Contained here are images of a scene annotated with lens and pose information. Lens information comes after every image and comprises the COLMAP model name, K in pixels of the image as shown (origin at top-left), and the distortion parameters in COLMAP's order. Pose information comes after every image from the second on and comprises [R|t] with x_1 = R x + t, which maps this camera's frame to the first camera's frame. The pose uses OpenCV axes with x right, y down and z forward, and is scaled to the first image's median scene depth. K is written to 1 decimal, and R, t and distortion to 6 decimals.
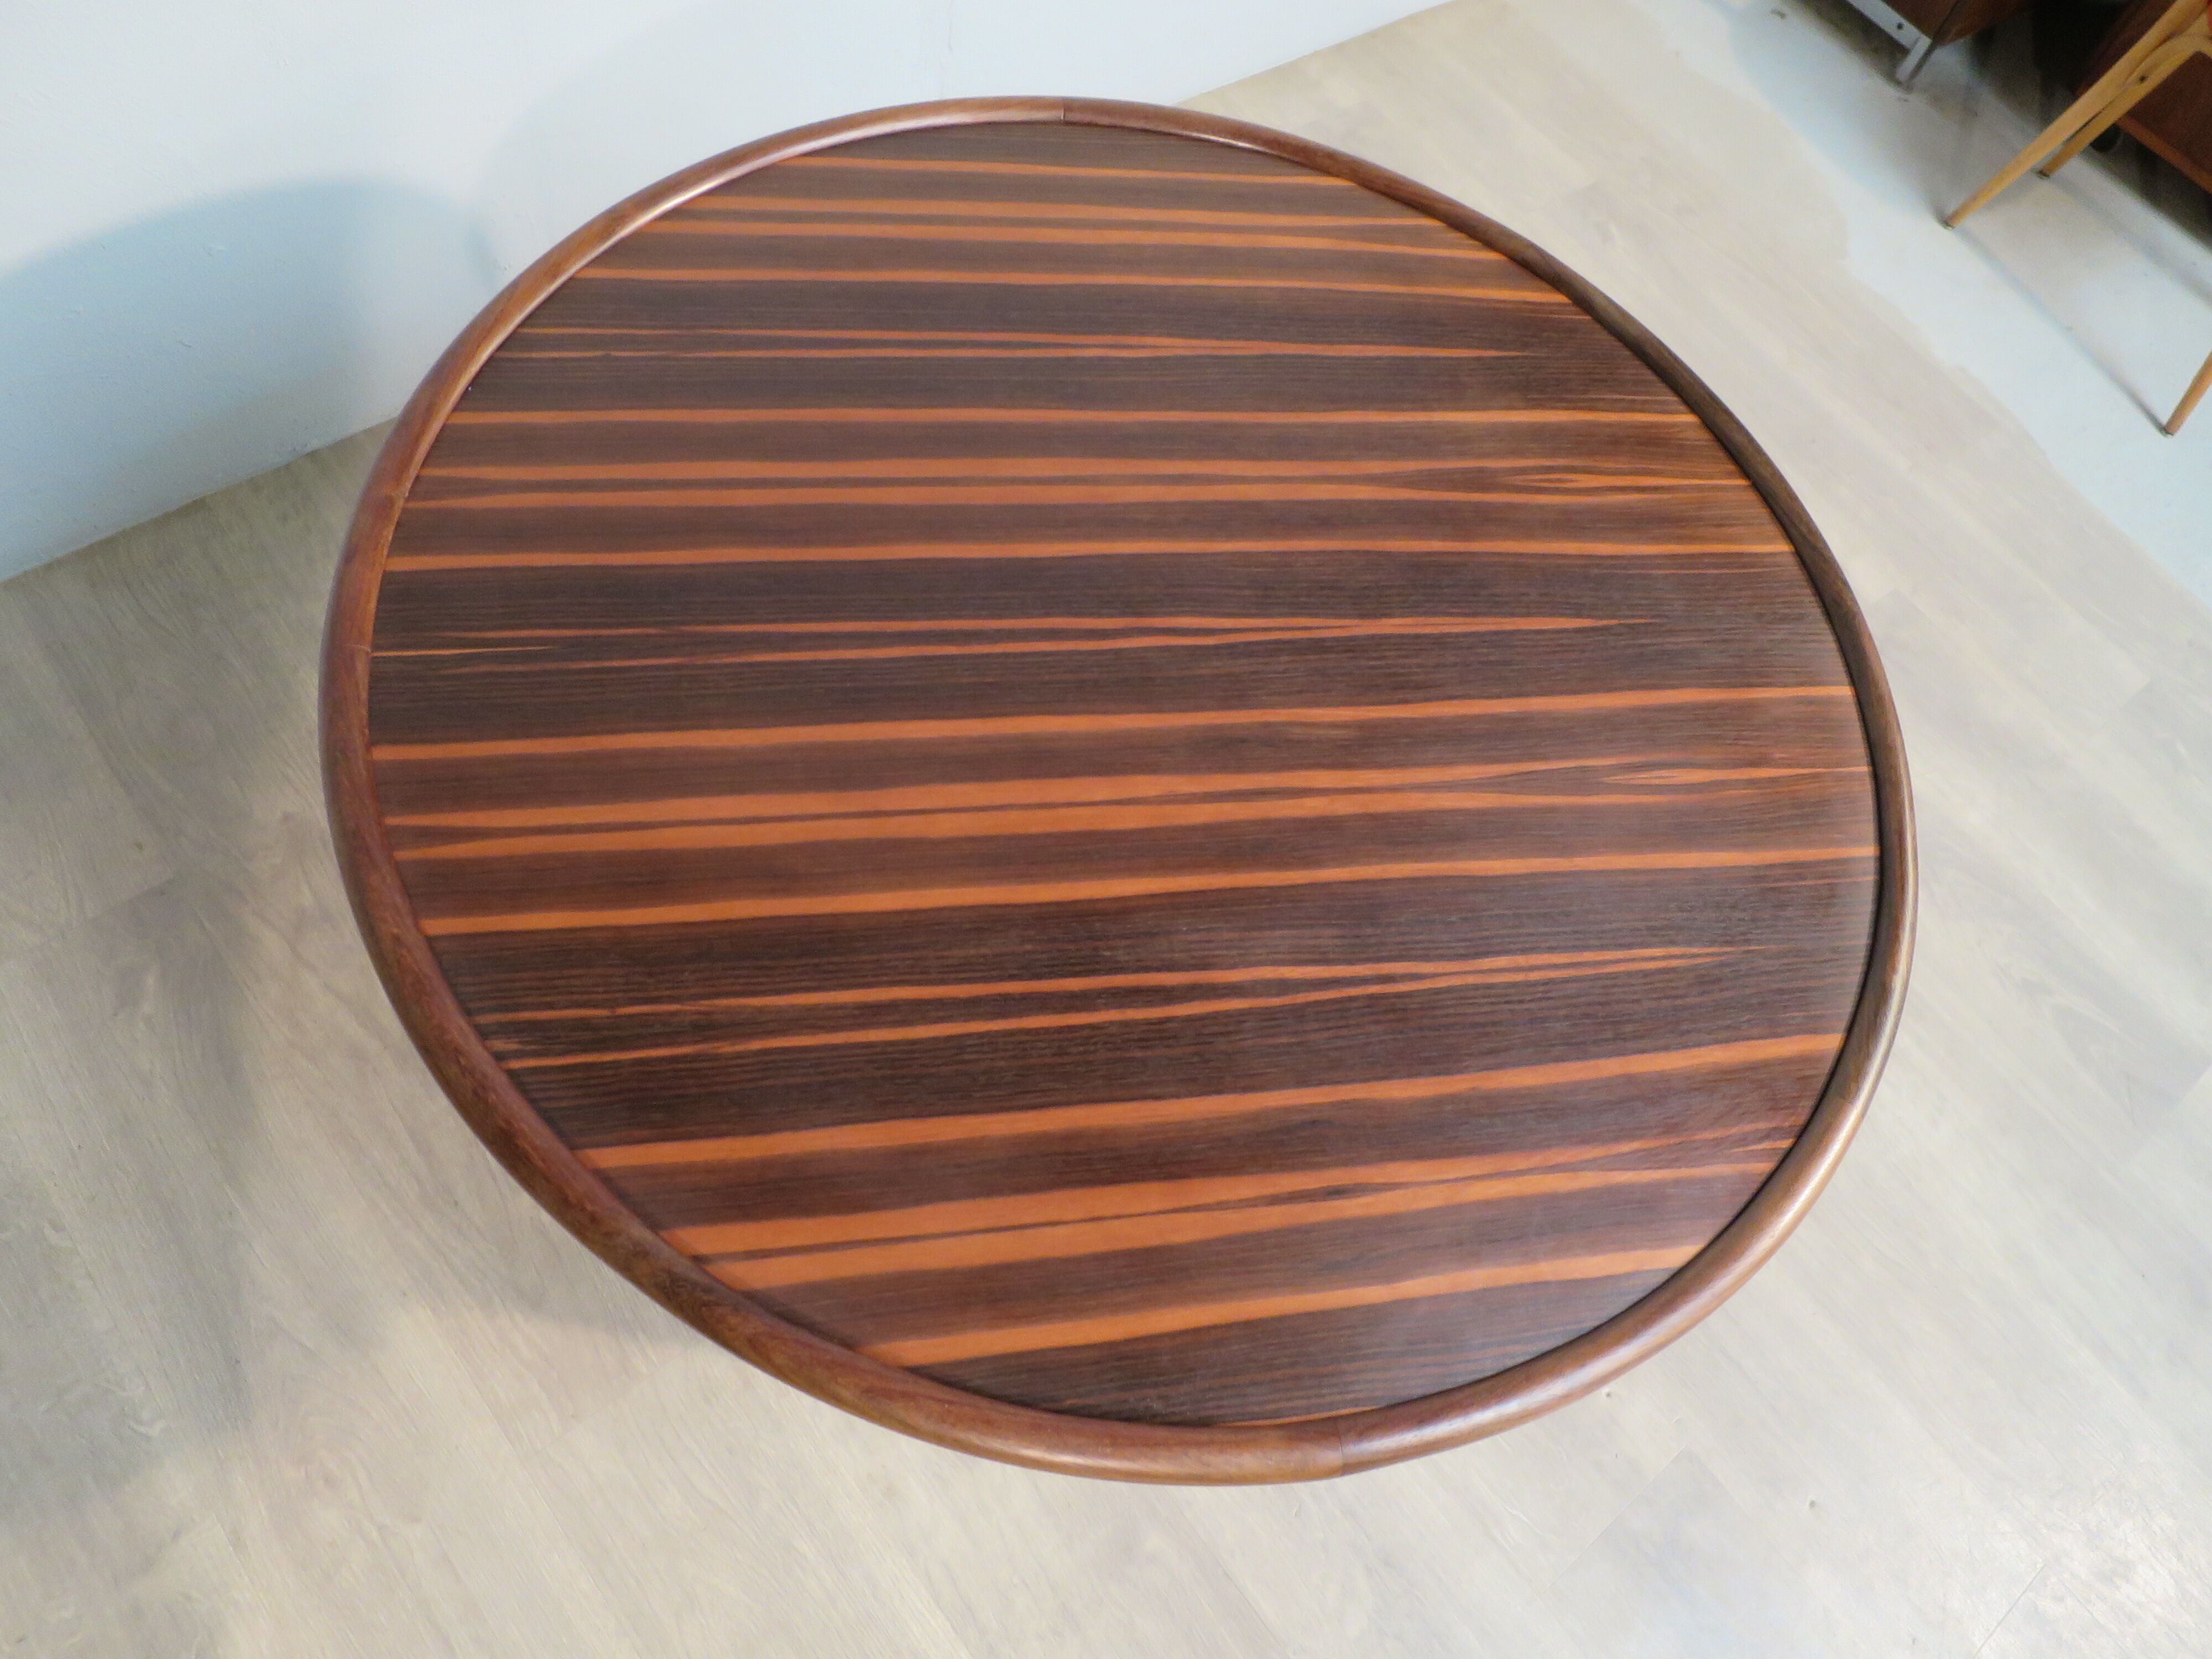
lens RADIAL K [[1590.9, 0, 1112.3], [0, 1590.9, 828.5], [0, 0, 1]] dist [-0.048408, 0.013076]
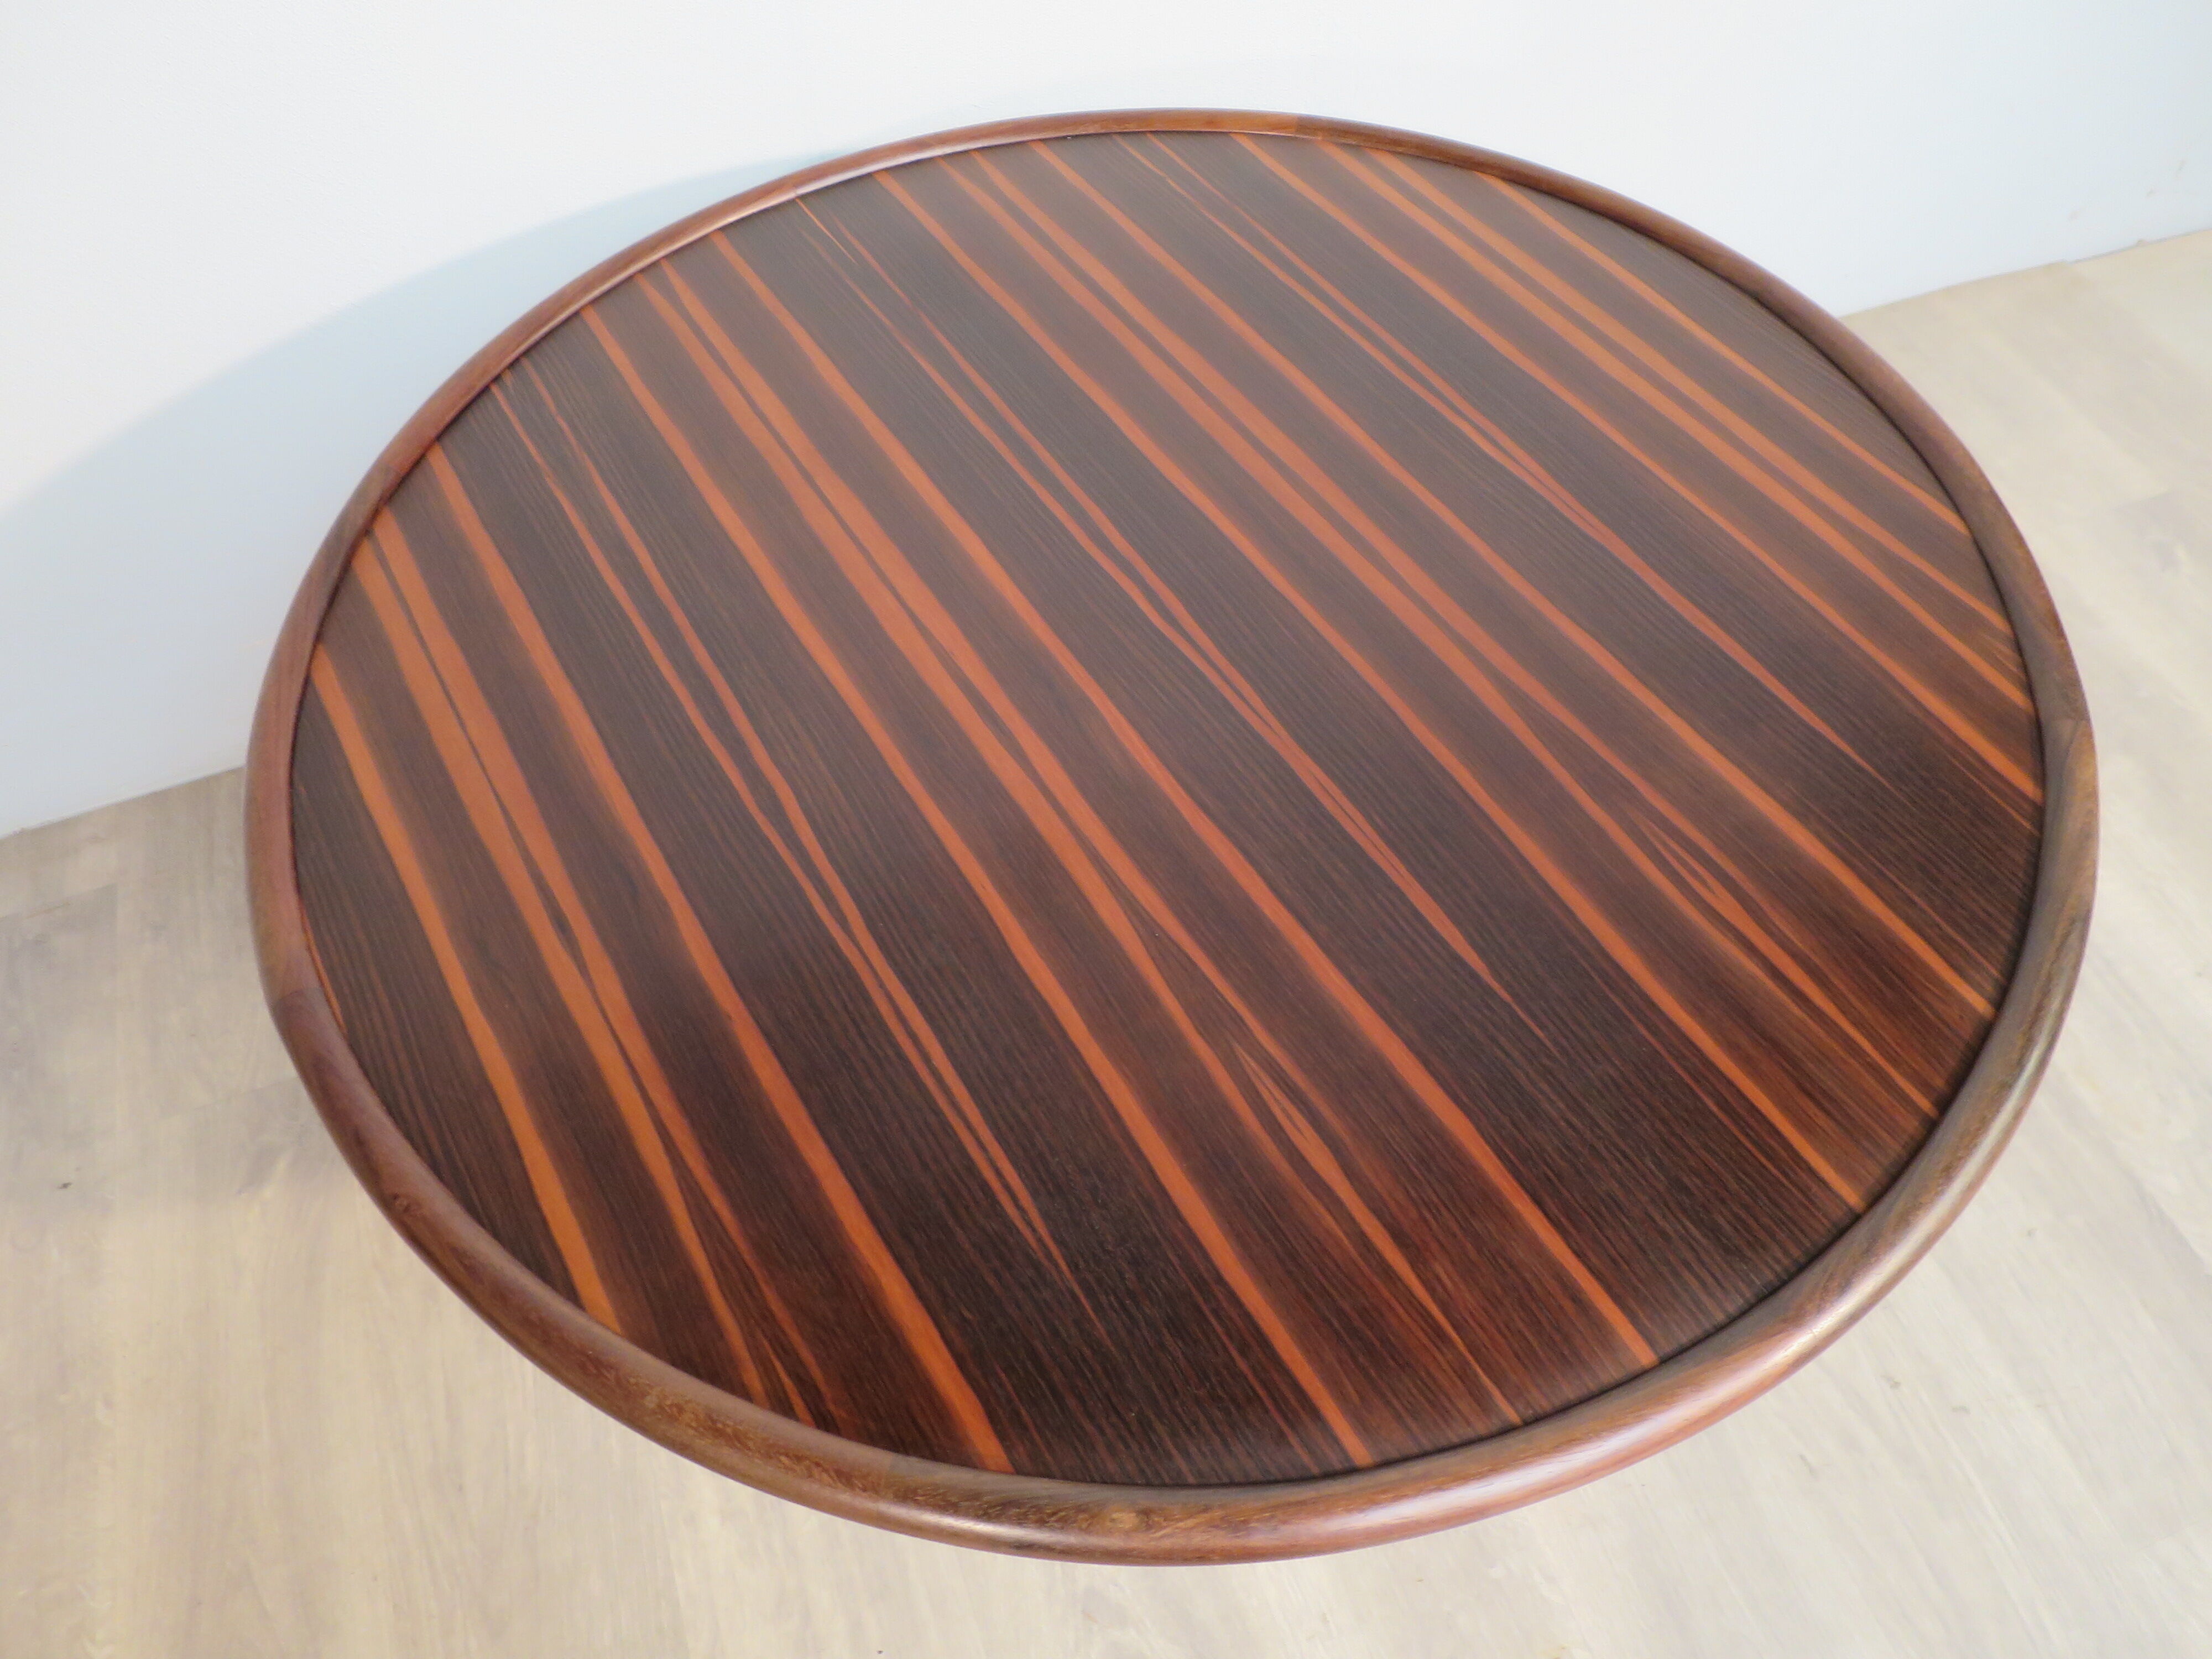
lens RADIAL K [[1590.9, 0, 1112.3], [0, 1590.9, 828.5], [0, 0, 1]] dist [-0.048408, 0.013076]
pose [[0.383703, 0.632193, -0.673129, 0.740283], [-0.759540, 0.630645, 0.159333, -0.172593], [0.525235, 0.450132, 0.722156, 0.412294]]
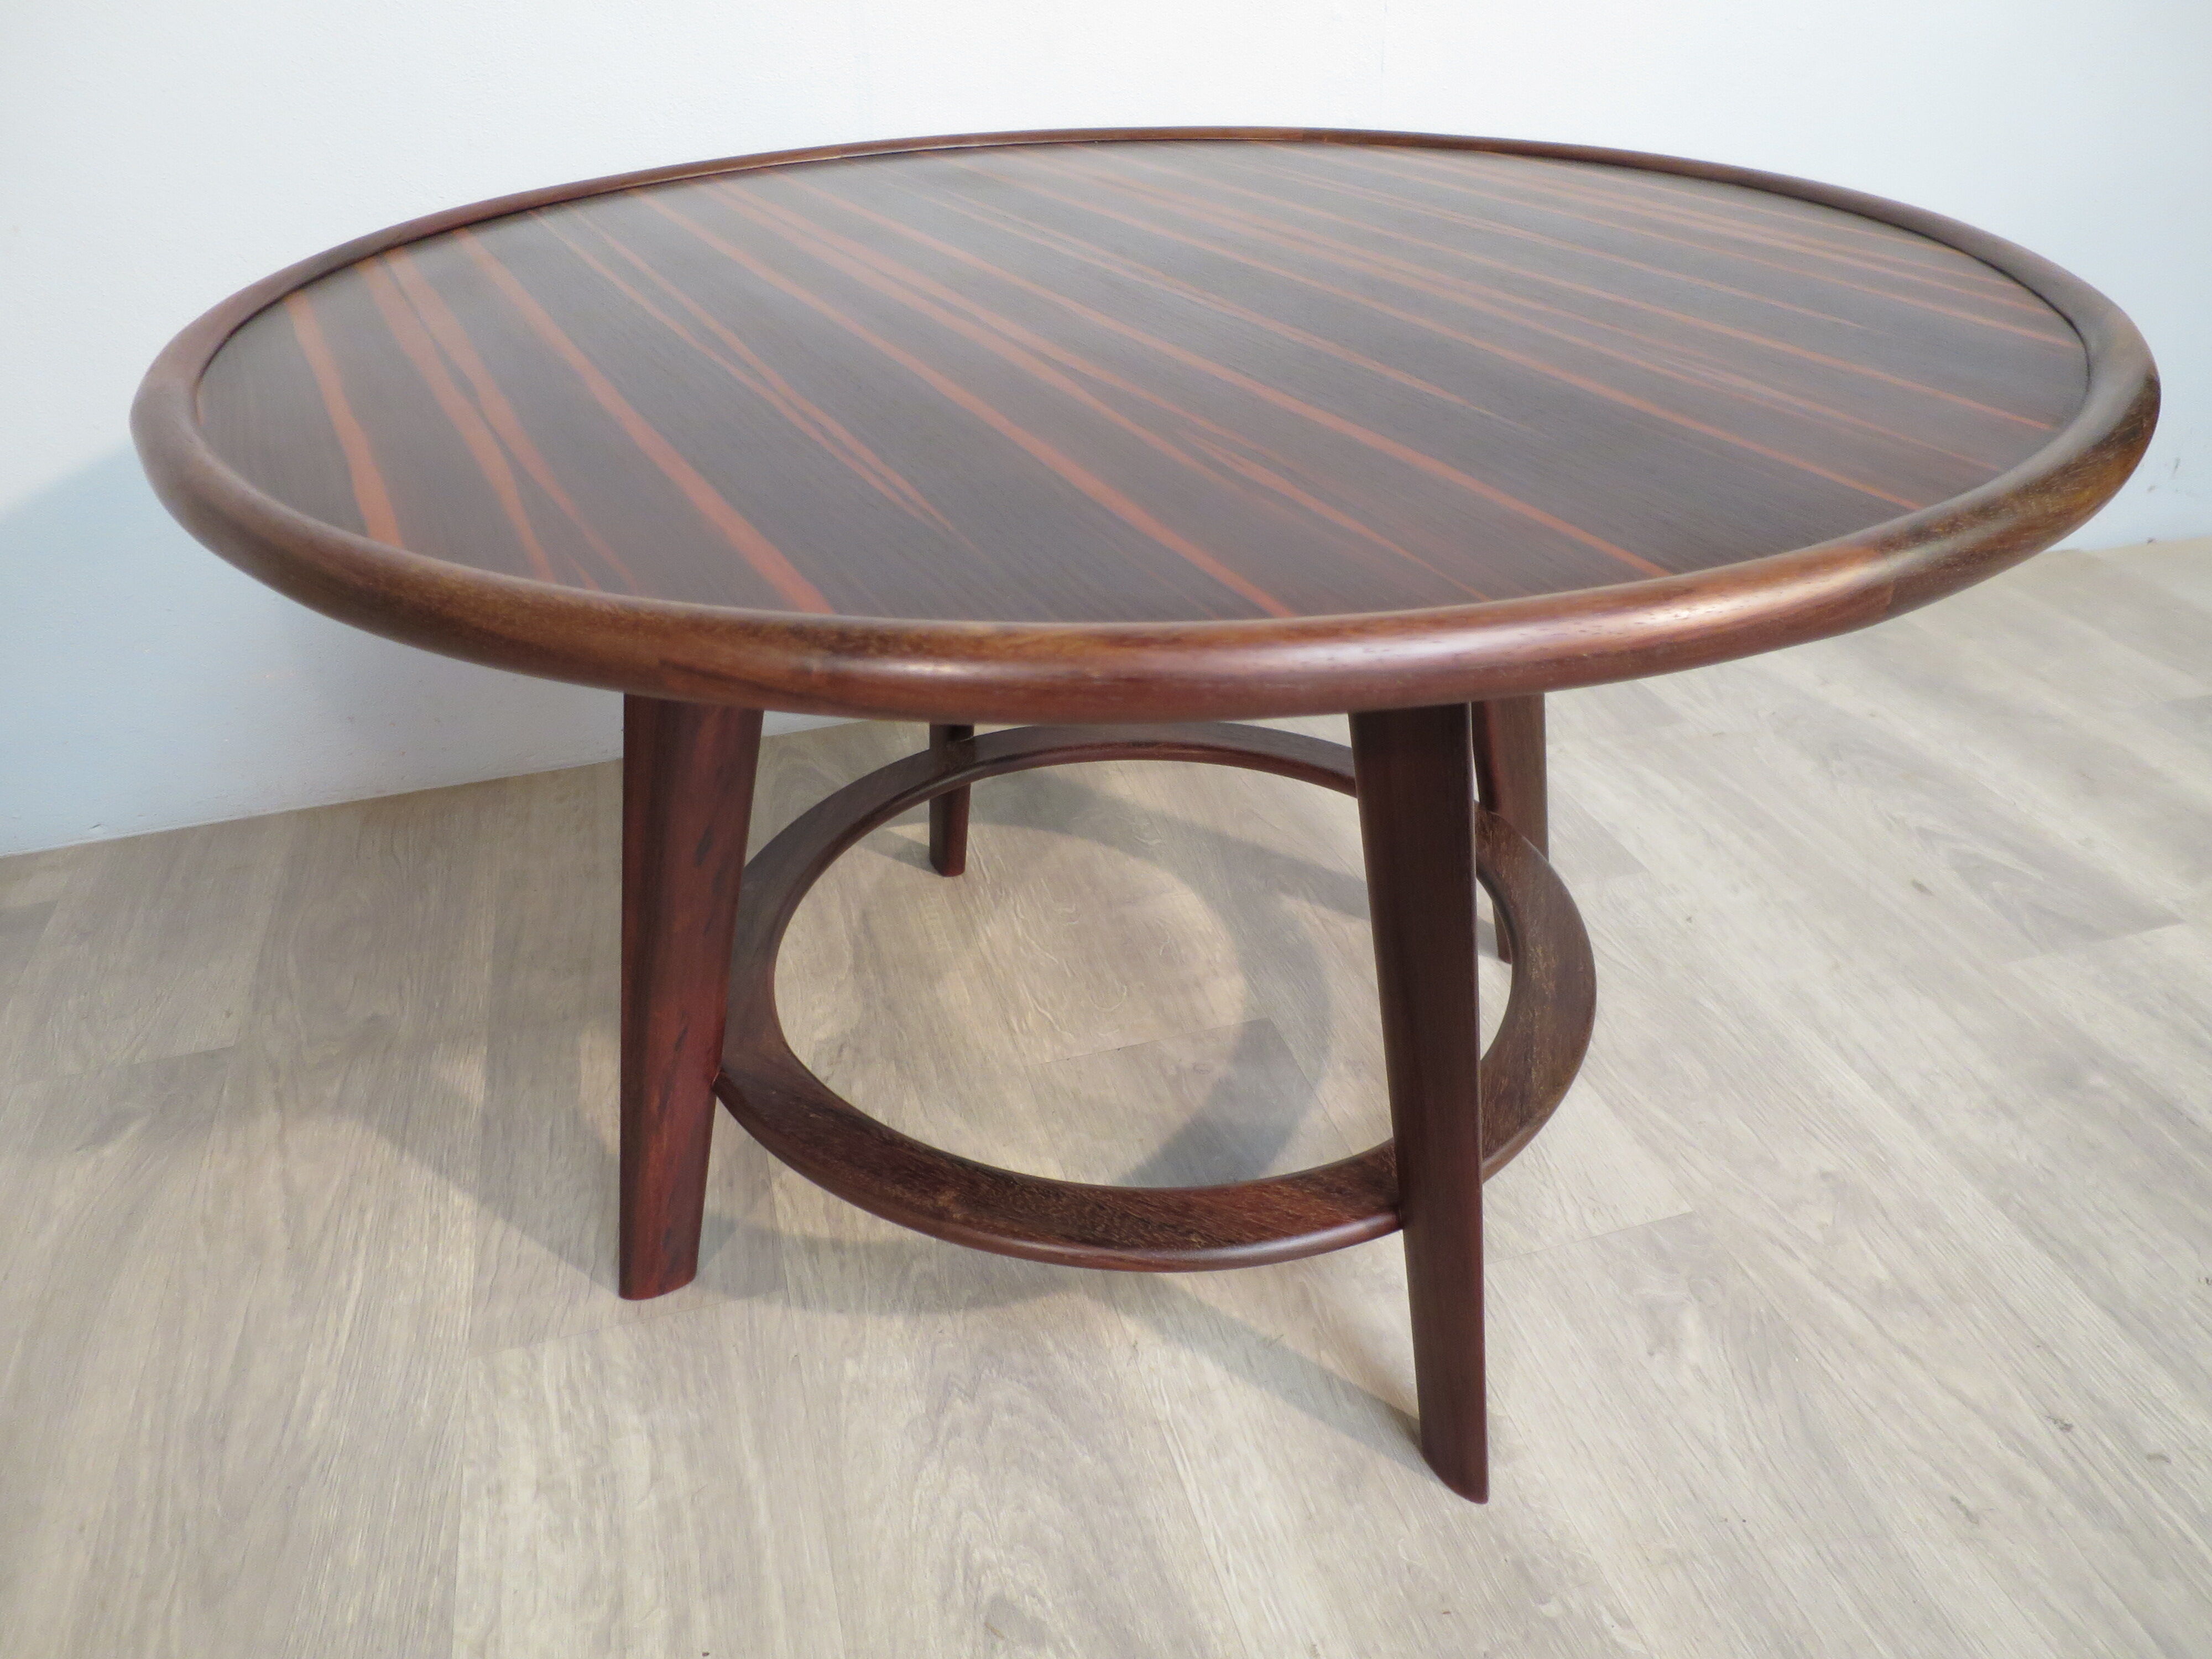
lens RADIAL K [[1590.9, 0, 1112.3], [0, 1590.9, 828.5], [0, 0, 1]] dist [-0.048408, 0.013076]
pose [[0.325100, 0.342463, -0.881492, 0.948493], [-0.790807, 0.609605, -0.054821, 0.127003], [0.518588, 0.714913, 0.469005, 0.831077]]
